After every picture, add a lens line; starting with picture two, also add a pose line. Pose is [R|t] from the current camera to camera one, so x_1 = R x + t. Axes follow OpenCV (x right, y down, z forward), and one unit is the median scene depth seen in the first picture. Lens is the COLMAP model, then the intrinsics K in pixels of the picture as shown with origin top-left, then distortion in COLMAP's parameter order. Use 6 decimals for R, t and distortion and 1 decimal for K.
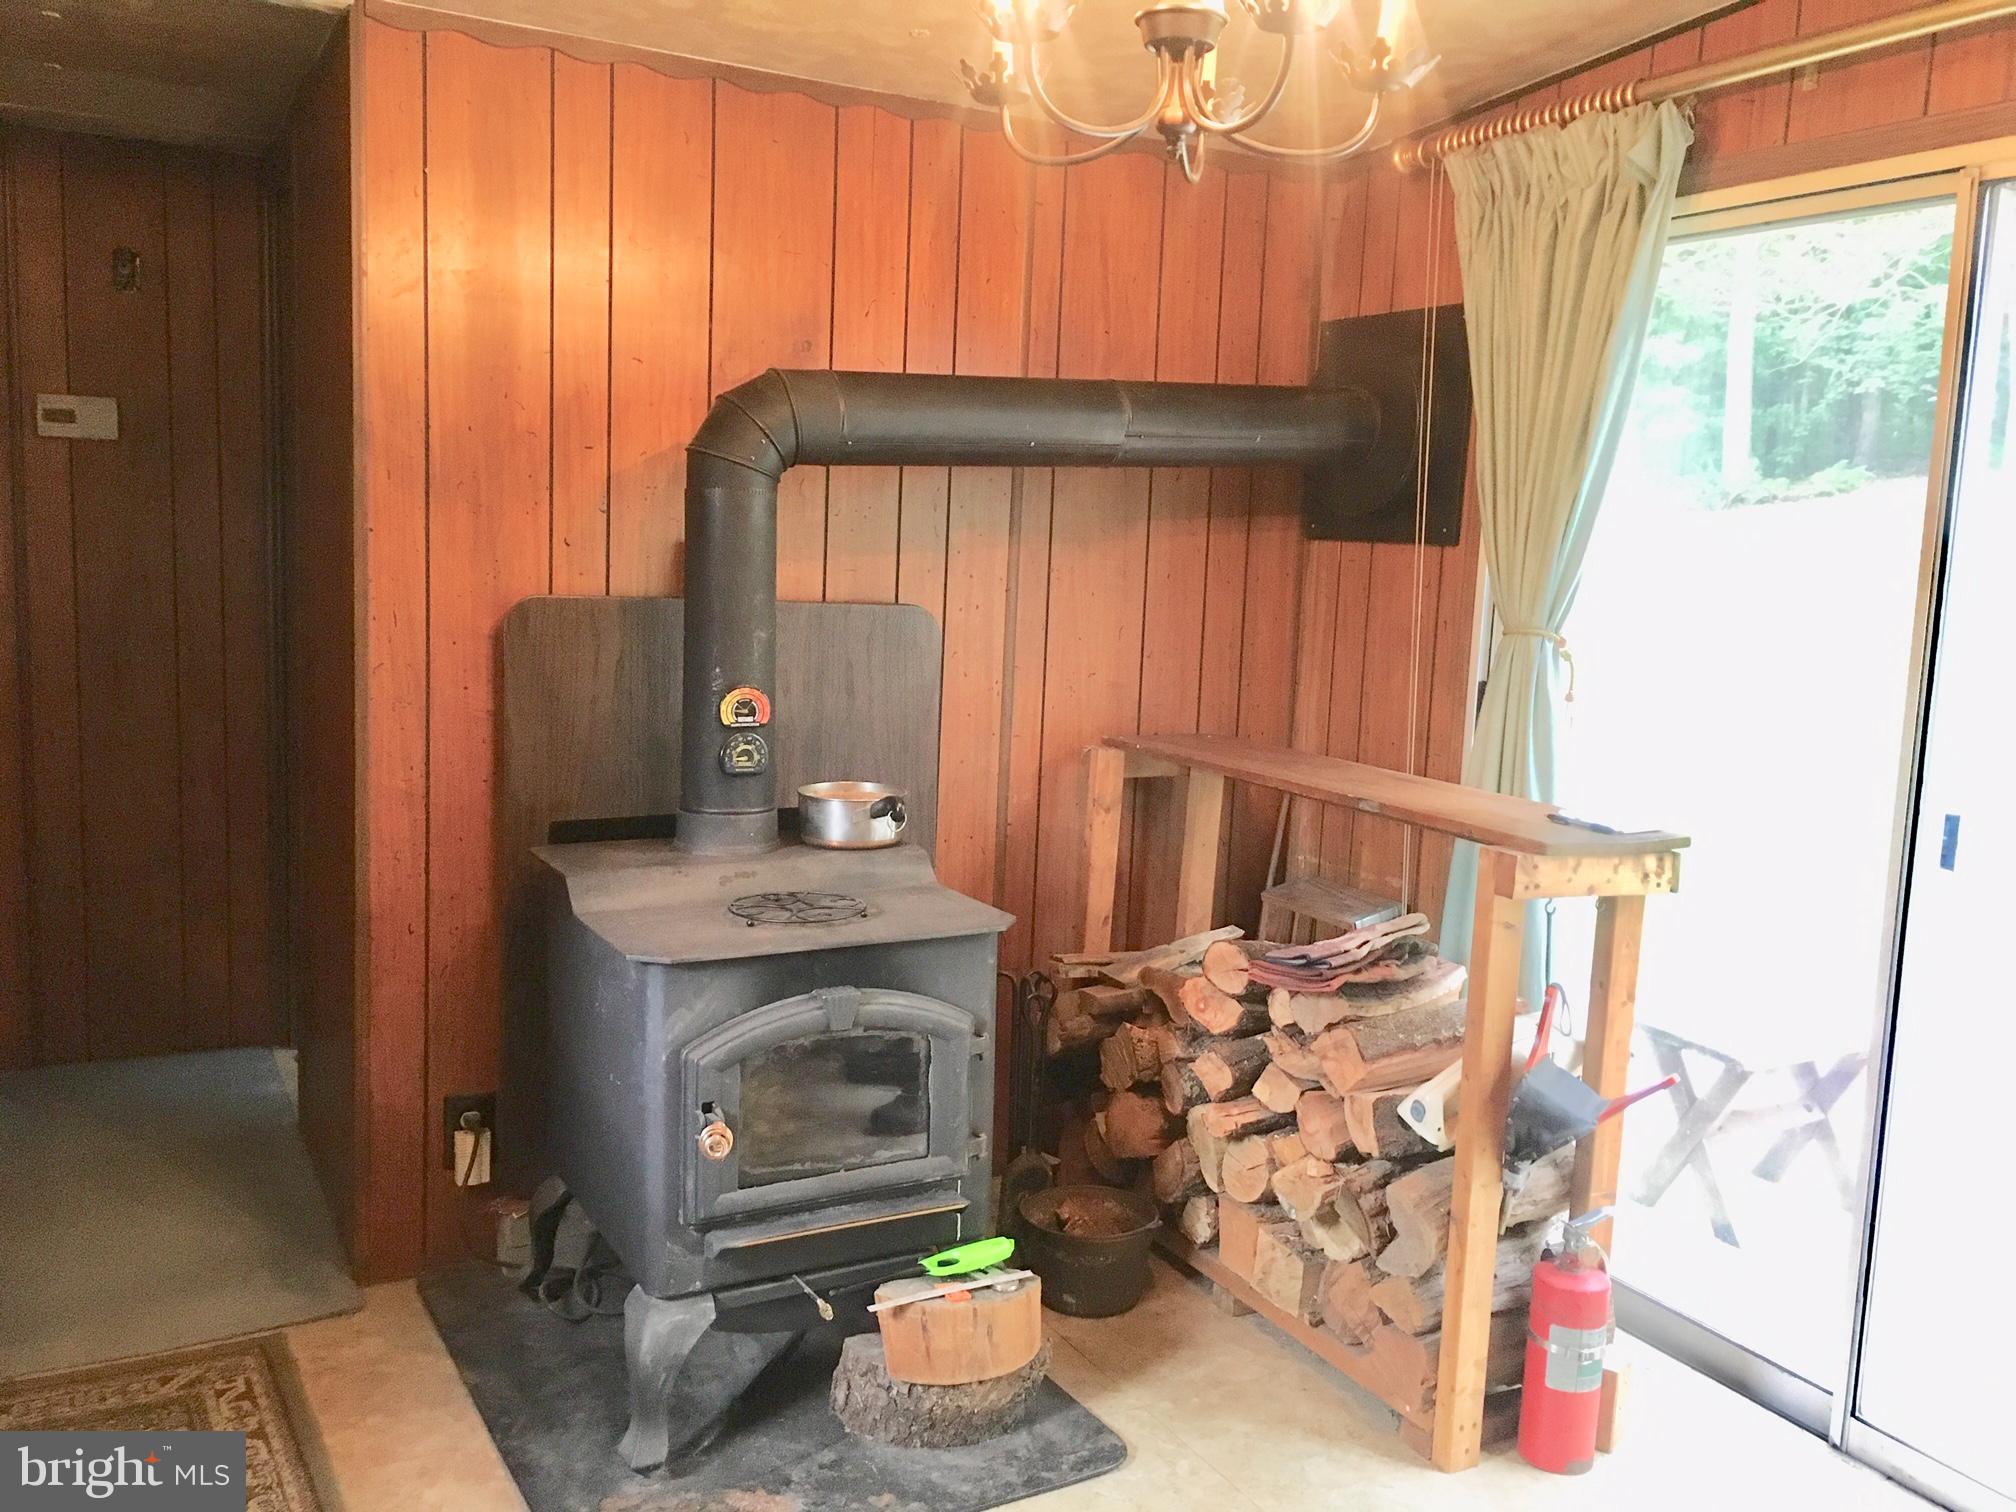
lens RADIAL K [[1741.1, 0, 1006.4], [0, 1741.1, 750.8], [0, 0, 1]] dist [0.087852, -0.092610]
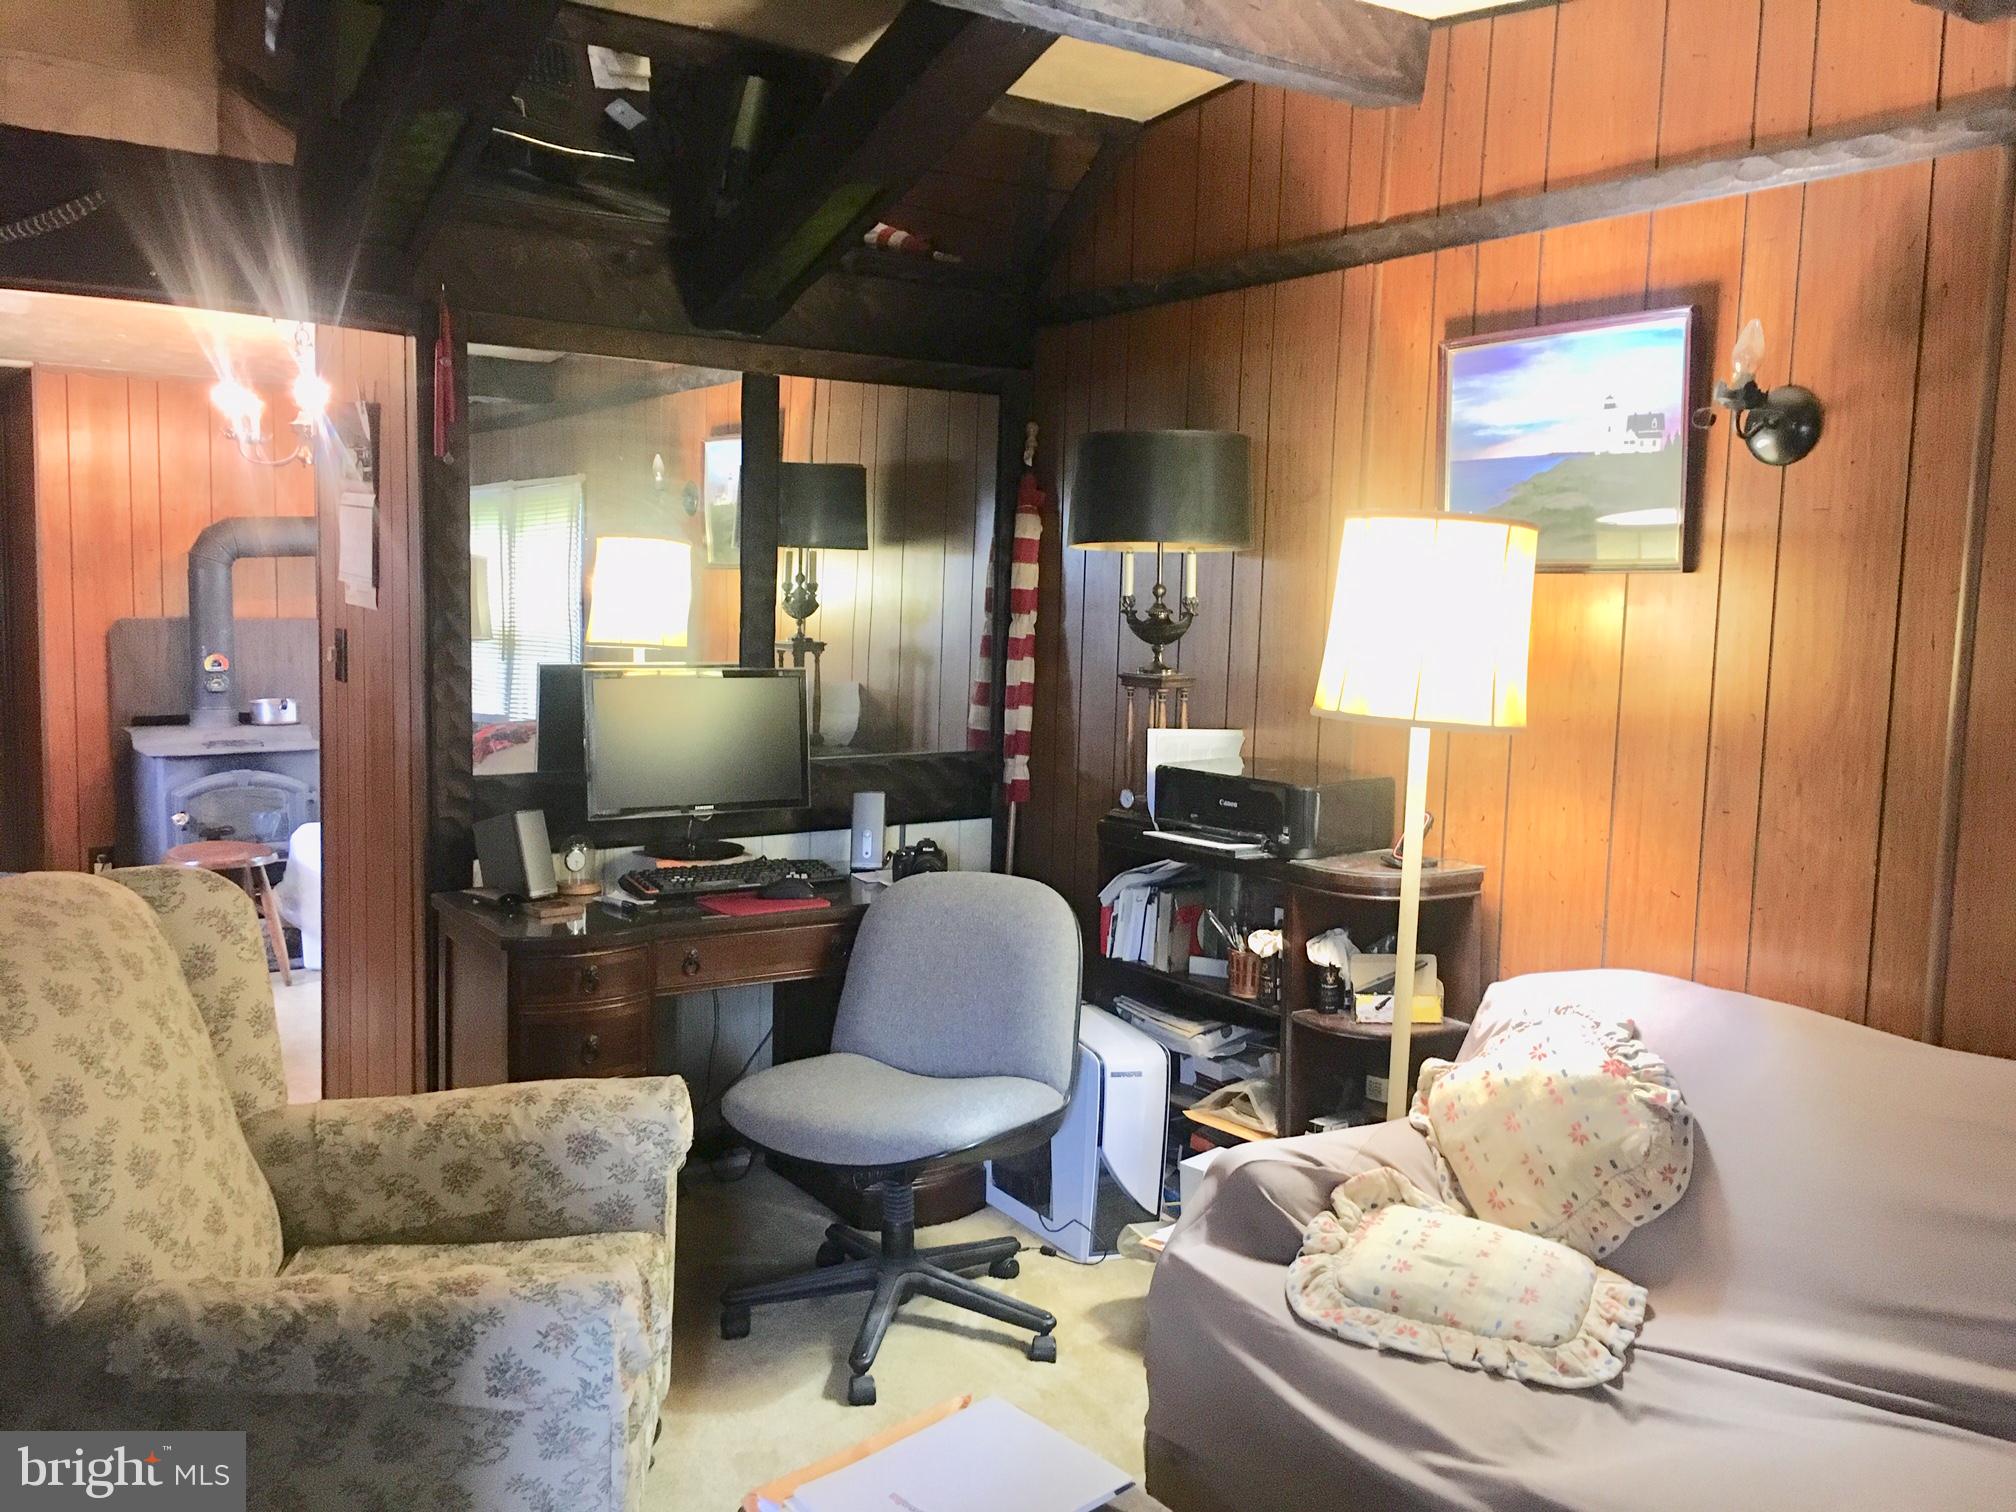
lens RADIAL K [[1741.1, 0, 1006.4], [0, 1741.1, 750.8], [0, 0, 1]] dist [0.087852, -0.092610]
pose [[0.992919, -0.027466, 0.115575, 0.600738], [0.029779, 0.999388, -0.018331, 0.161151], [-0.115001, 0.021643, 0.993130, -1.410315]]
